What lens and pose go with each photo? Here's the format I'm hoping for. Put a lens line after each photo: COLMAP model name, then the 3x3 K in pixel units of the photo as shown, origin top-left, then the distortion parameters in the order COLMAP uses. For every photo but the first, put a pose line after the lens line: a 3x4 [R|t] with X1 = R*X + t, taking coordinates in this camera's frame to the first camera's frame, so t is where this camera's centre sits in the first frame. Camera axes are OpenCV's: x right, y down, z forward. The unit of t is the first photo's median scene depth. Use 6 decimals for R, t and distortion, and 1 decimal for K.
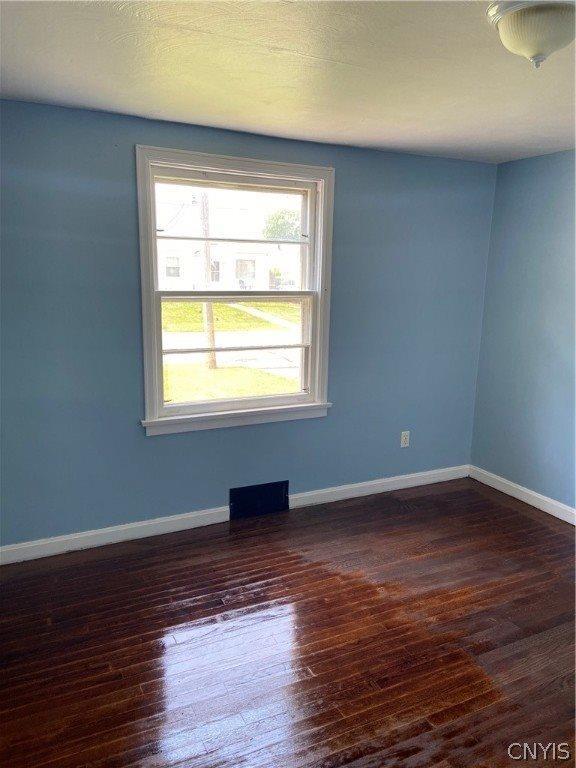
lens RADIAL K [[523.9, 0, 285.5], [0, 523.9, 383.5], [0, 0, 1]] dist [0.019857, 0.000869]
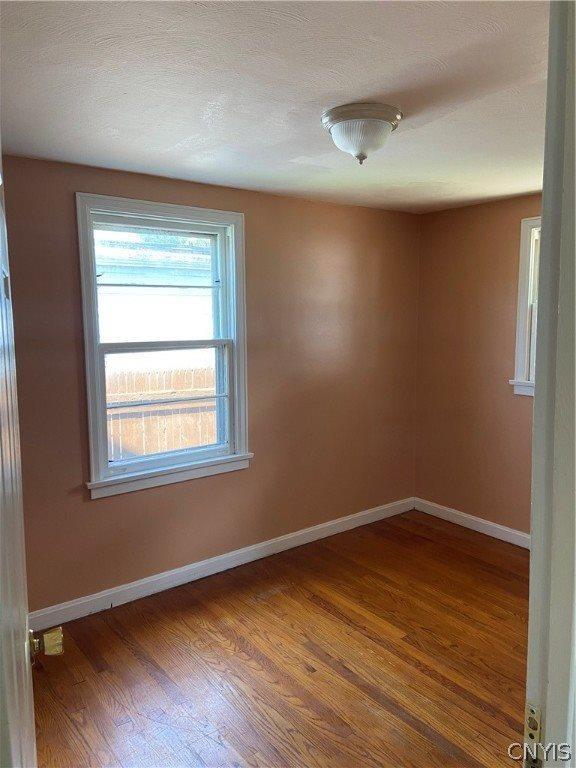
lens RADIAL K [[582.1, 0, 290.0], [0, 582.1, 385.1], [0, 0, 1]] dist [0.012159, -0.002566]
pose [[0.969317, -0.056391, 0.239257, -0.144590], [0.078040, 0.993573, -0.081989, 0.011301], [-0.233096, 0.098145, 0.967488, -0.067564]]
